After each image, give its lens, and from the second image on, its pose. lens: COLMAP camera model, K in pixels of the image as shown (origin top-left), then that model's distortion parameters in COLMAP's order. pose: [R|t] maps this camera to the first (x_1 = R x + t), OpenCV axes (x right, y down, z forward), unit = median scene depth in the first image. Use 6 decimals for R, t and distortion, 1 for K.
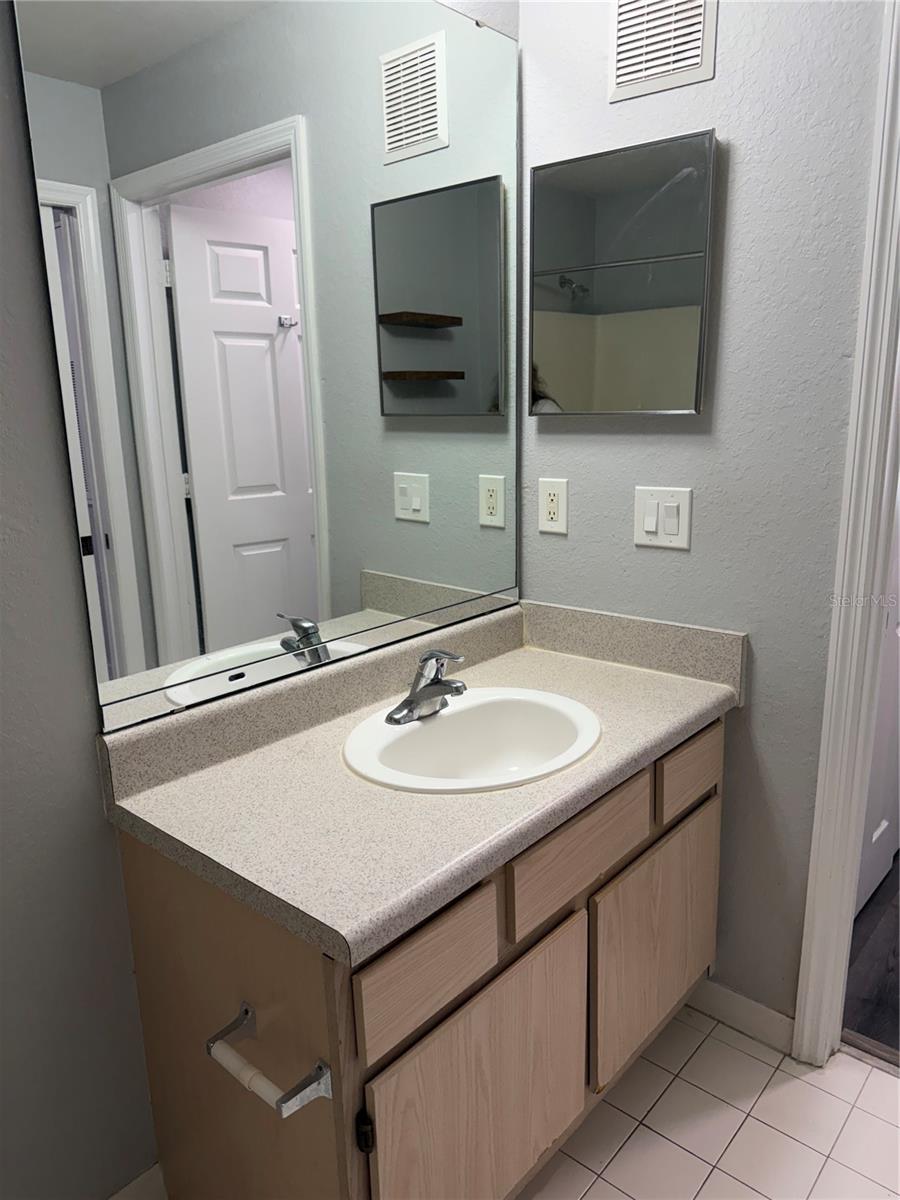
lens RADIAL K [[854.5, 0, 440.2], [0, 854.5, 602.0], [0, 0, 1]] dist [0.044125, -0.076099]
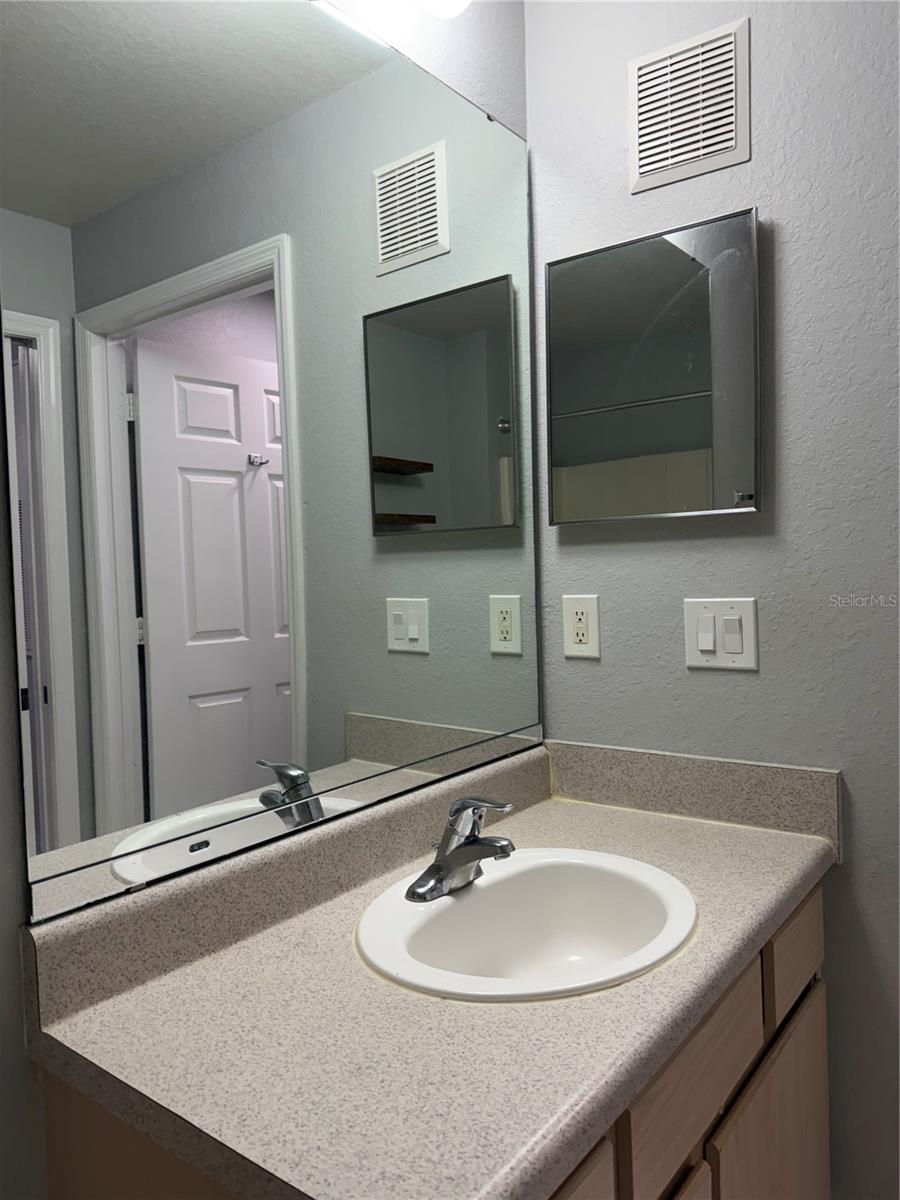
lens RADIAL K [[851.2, 0, 428.0], [0, 851.2, 581.9], [0, 0, 1]] dist [0.112951, -0.222096]
pose [[0.998547, -0.010772, 0.052807, -0.068442], [0.021844, 0.976624, -0.213840, 0.025037], [-0.049269, 0.214683, 0.975440, 0.159054]]
